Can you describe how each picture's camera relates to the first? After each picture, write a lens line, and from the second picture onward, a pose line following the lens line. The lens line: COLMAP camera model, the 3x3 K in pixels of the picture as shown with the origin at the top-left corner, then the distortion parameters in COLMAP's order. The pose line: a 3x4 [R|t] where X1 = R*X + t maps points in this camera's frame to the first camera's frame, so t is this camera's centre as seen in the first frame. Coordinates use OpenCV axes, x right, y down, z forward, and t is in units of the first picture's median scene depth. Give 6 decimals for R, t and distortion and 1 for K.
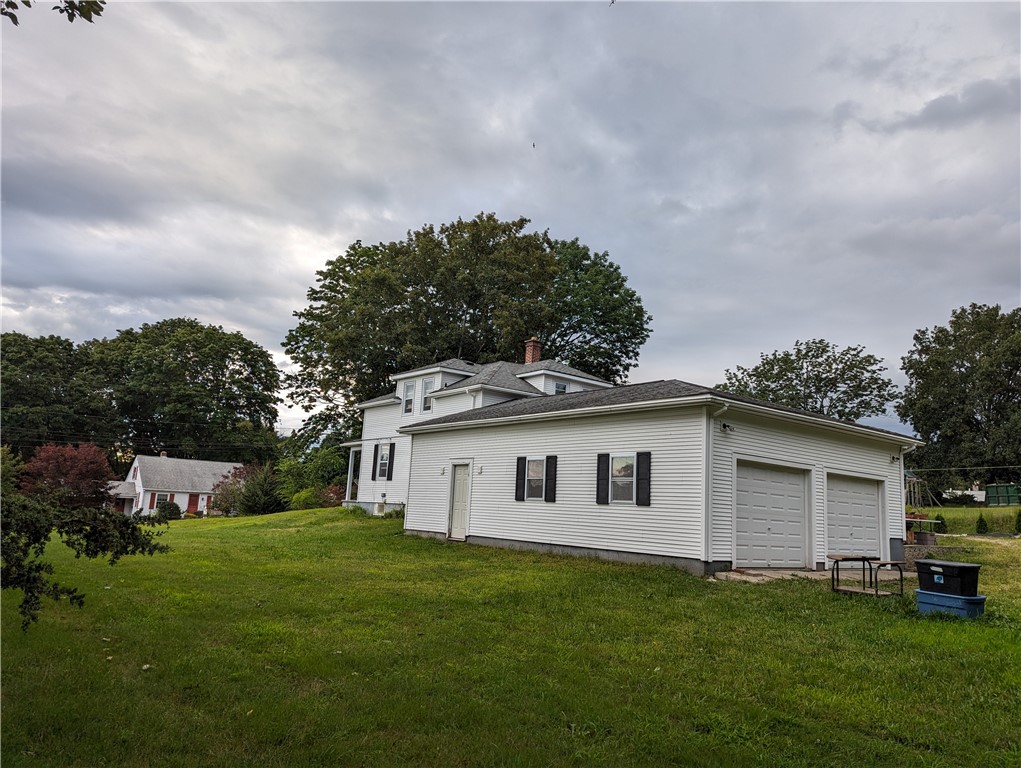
lens RADIAL K [[732.1, 0, 509.4], [0, 732.1, 389.0], [0, 0, 1]] dist [0.061083, -0.052091]
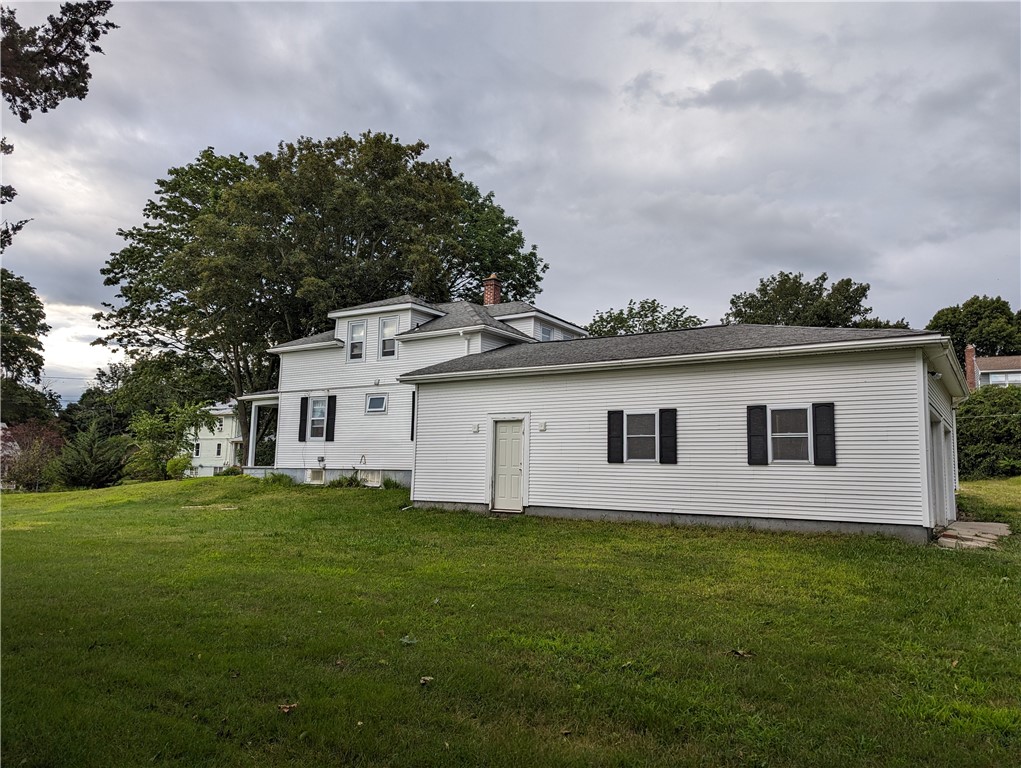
lens RADIAL K [[732.1, 0, 509.5], [0, 732.1, 387.5], [0, 0, 1]] dist [0.061083, -0.052091]
pose [[0.948048, 0.005879, 0.318073, -0.159223], [-0.023898, 0.998320, 0.052779, 0.011566], [-0.317228, -0.057638, 0.946596, 0.112601]]
